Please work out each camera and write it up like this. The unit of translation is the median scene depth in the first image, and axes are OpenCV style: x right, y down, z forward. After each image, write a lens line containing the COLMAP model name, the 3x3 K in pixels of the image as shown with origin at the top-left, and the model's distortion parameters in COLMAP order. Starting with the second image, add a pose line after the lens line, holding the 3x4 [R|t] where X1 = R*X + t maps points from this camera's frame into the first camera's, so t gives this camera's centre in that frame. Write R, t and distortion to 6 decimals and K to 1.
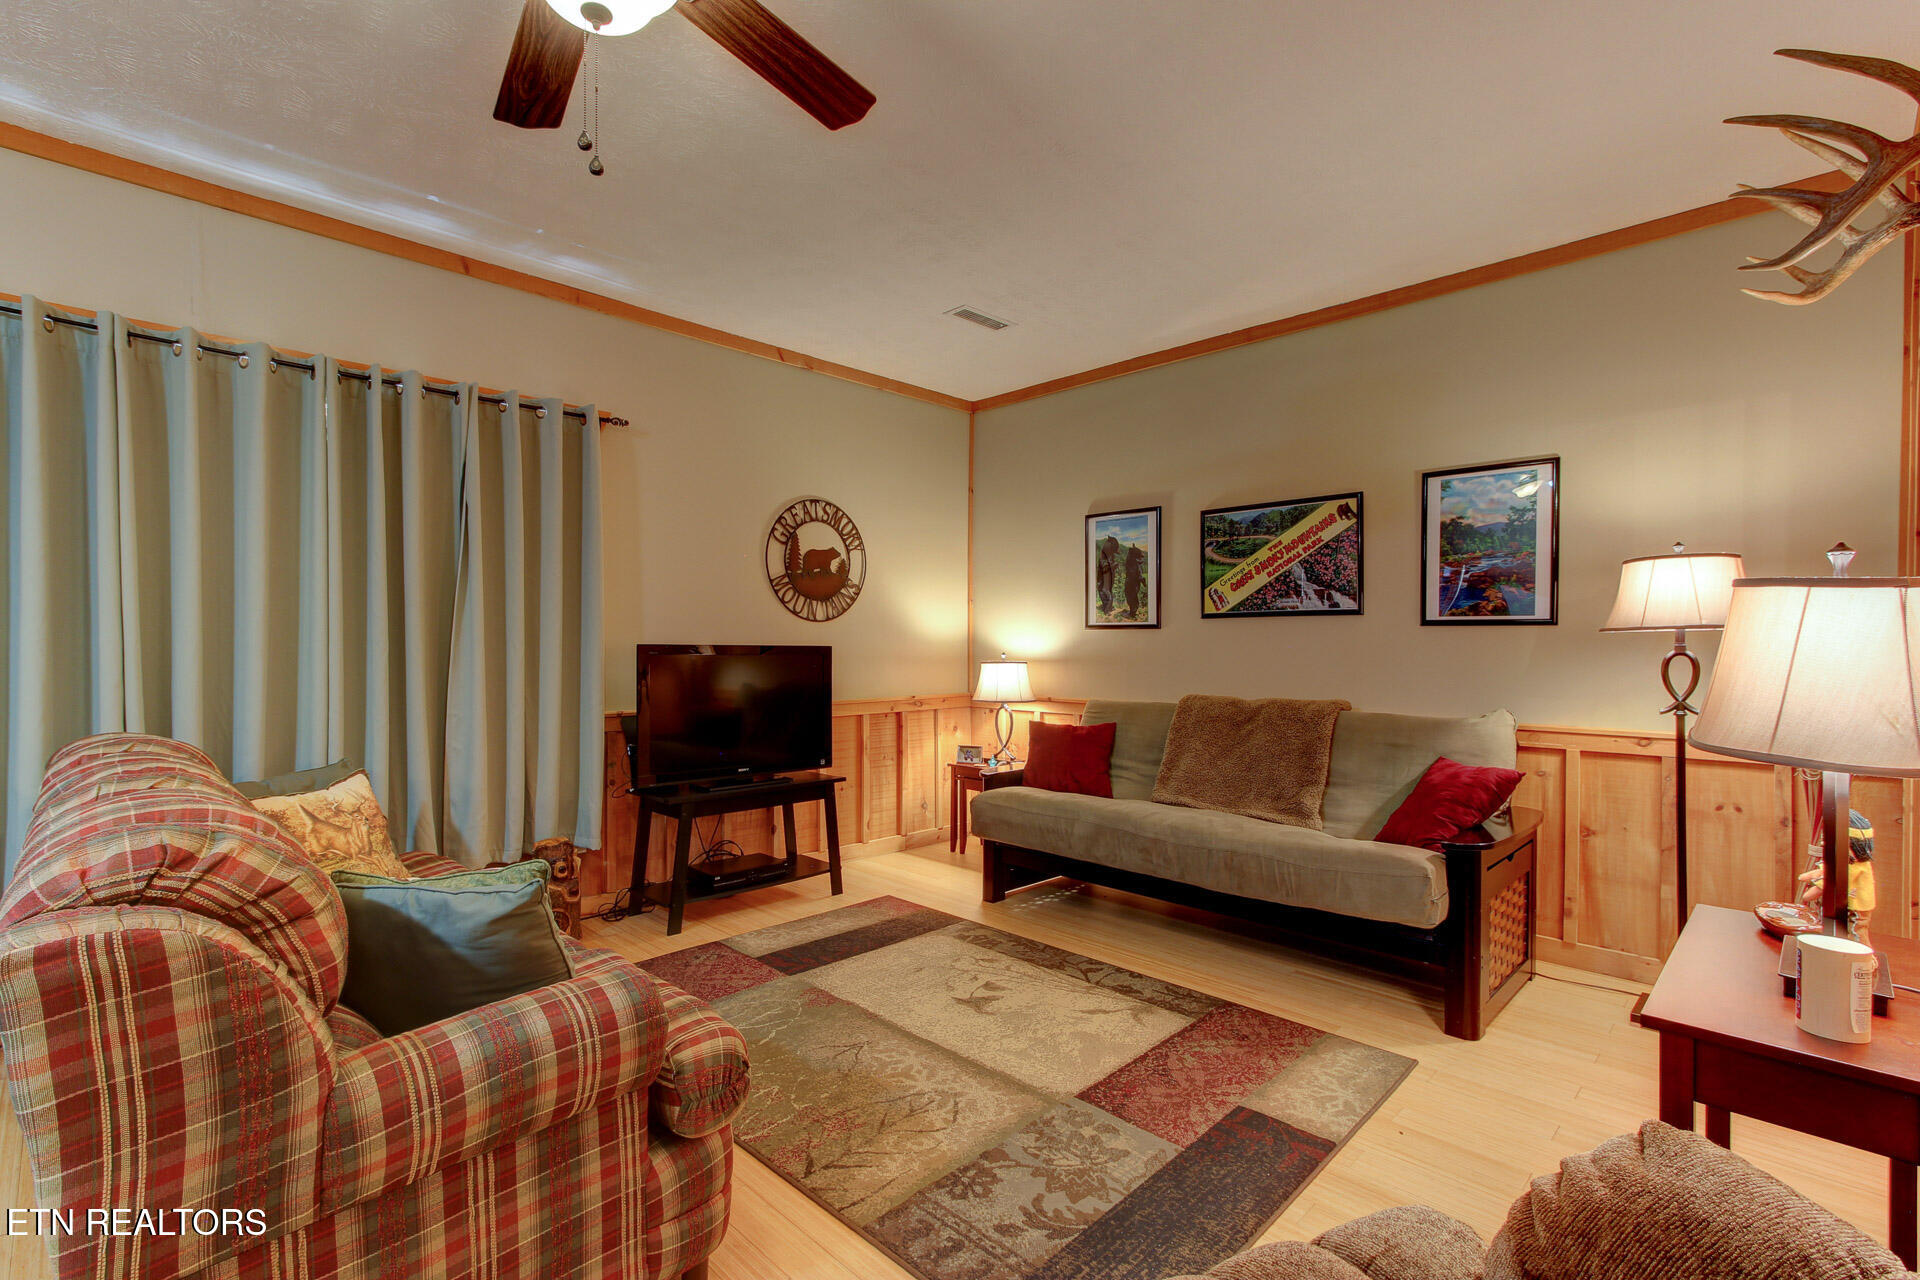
lens RADIAL K [[877.3, 0, 963.1], [0, 877.3, 648.9], [0, 0, 1]] dist [-0.003375, 0.004633]
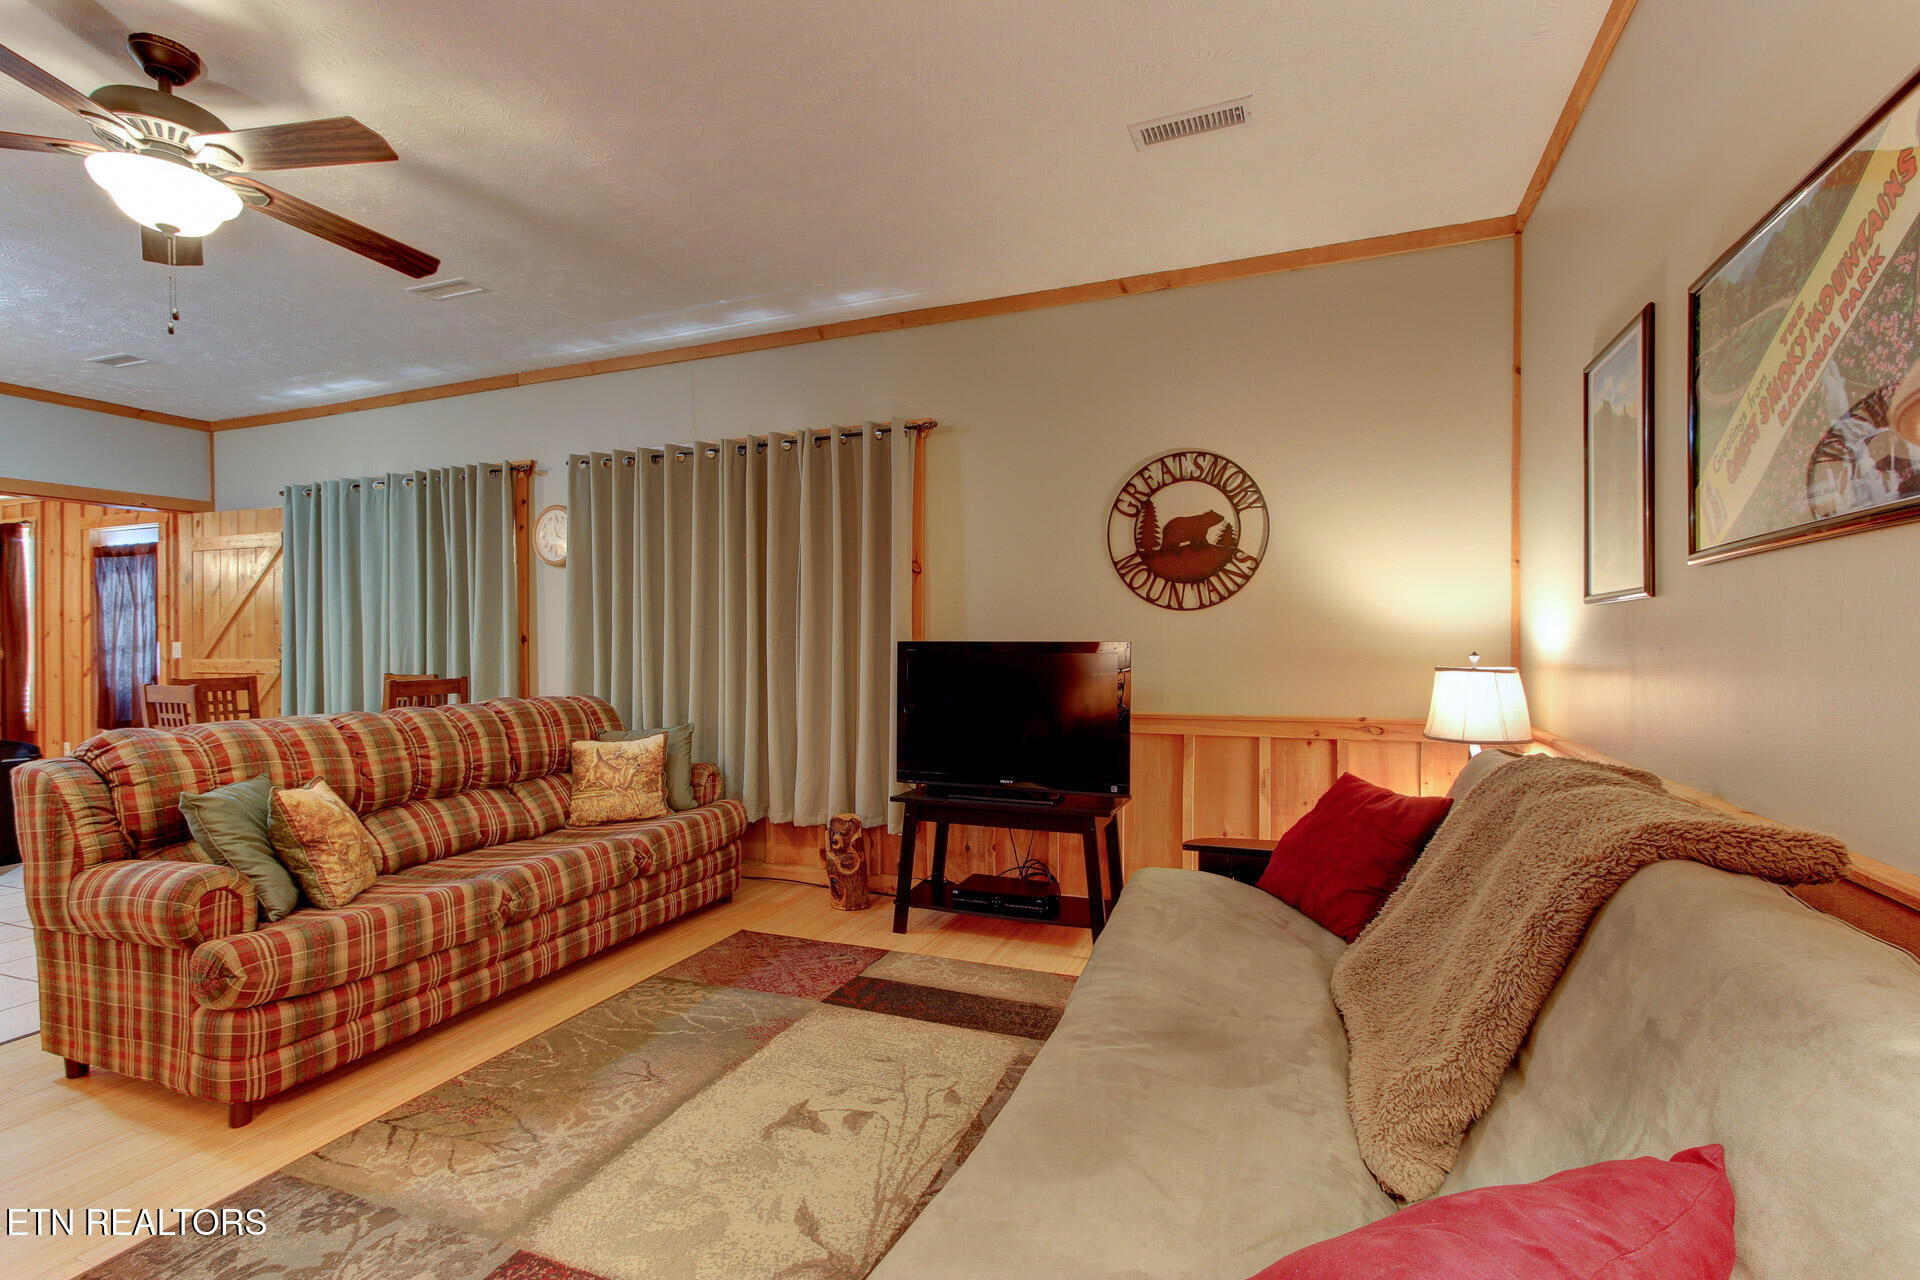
lens RADIAL K [[877.3, 0, 961.9], [0, 877.3, 647.1], [0, 0, 1]] dist [-0.003375, 0.004633]
pose [[0.384313, 0.001360, -0.923202, 0.617380], [0.001553, 0.999997, 0.002120, -0.000545], [0.923202, -0.002249, 0.384310, 0.685673]]
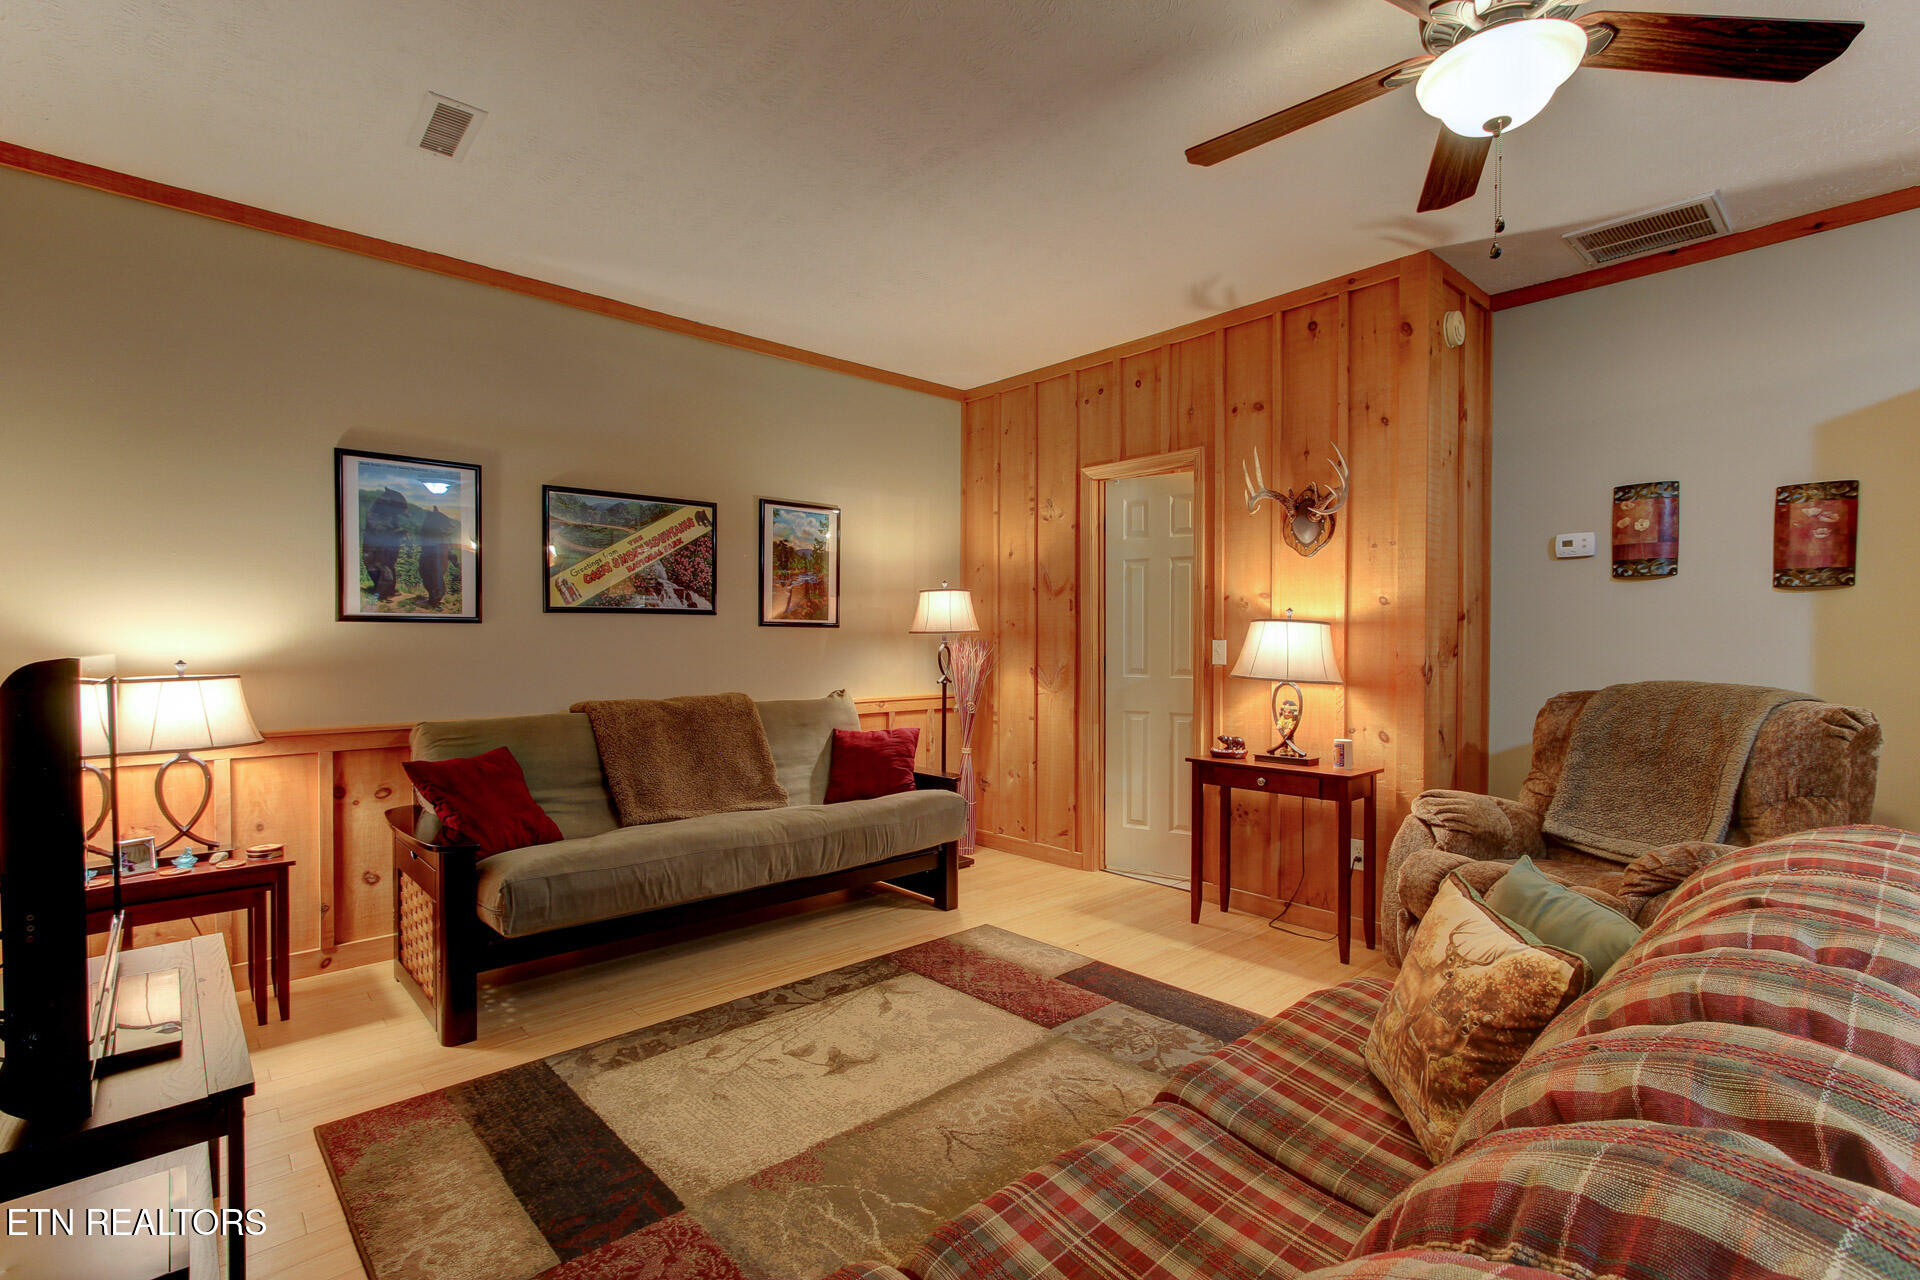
lens RADIAL K [[877.3, 0, 962.6], [0, 877.3, 649.4], [0, 0, 1]] dist [-0.003375, 0.004633]
pose [[0.052780, -0.016398, 0.998472, -0.677349], [0.005636, 0.999854, 0.016122, -0.012645], [-0.998590, 0.004776, 0.052865, 0.680382]]
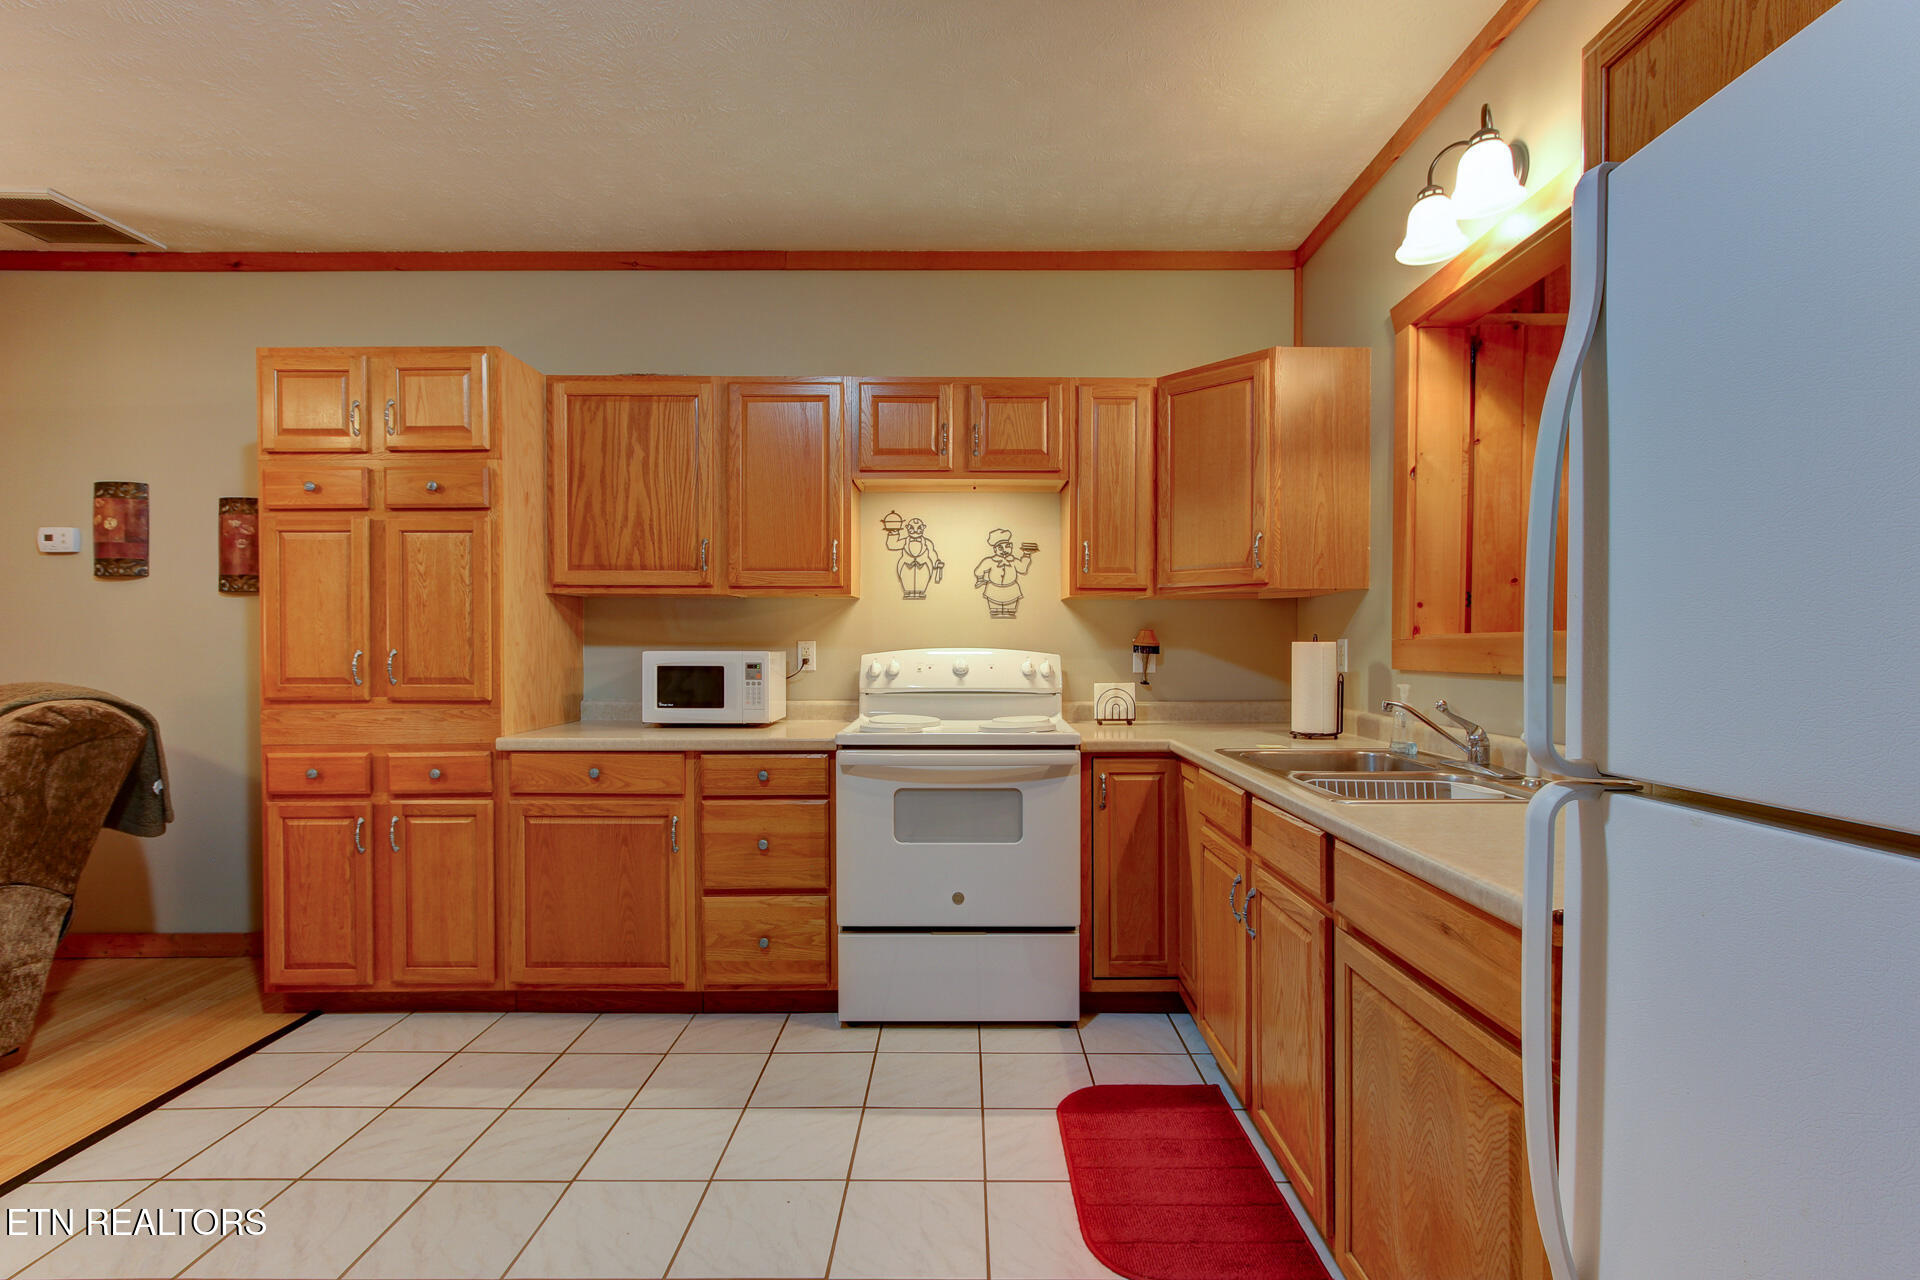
lens RADIAL K [[877.3, 0, 962.9], [0, 877.3, 650.9], [0, 0, 1]] dist [-0.003375, 0.004633]
pose [[-0.698681, -0.009985, 0.715364, -0.994017], [0.000988, 0.999888, 0.014922, -0.005878], [-0.715433, 0.011132, -0.698593, -0.003208]]
